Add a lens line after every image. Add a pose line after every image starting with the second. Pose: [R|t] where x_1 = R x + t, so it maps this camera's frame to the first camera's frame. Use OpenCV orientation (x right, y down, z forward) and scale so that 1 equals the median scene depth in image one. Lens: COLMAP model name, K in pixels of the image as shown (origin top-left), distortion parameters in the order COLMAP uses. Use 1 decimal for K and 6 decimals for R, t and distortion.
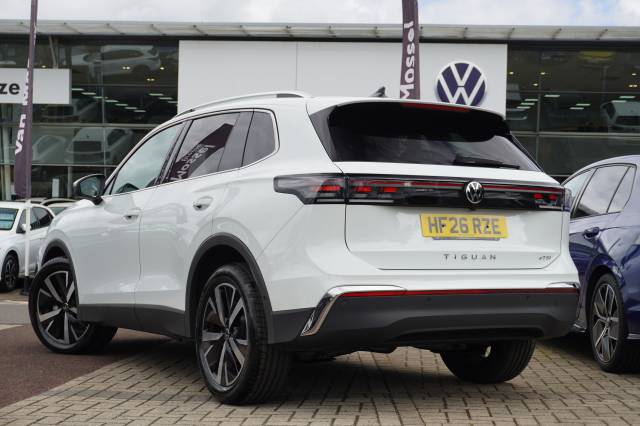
lens RADIAL K [[1121.7, 0, 320.2], [0, 1121.7, 214.6], [0, 0, 1]] dist [-0.158083, 0.000000]
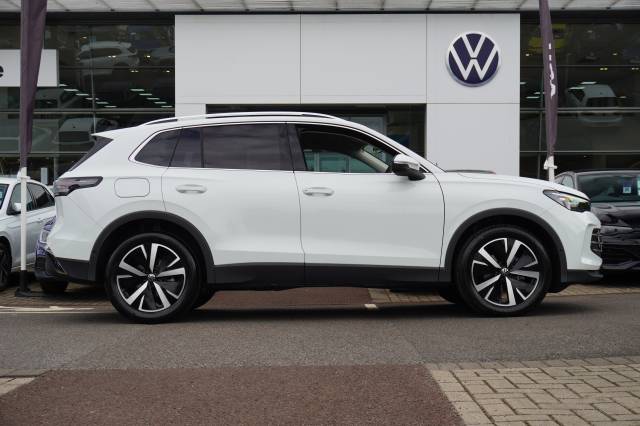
lens RADIAL K [[948.2, 0, 322.3], [0, 948.2, 211.5], [0, 0, 1]] dist [0.032541, 0.000000]
pose [[0.997874, -0.024563, 0.060373, -0.056236], [0.024304, 0.999692, 0.005010, 0.009643], [-0.060477, -0.003532, 0.998163, 0.191938]]
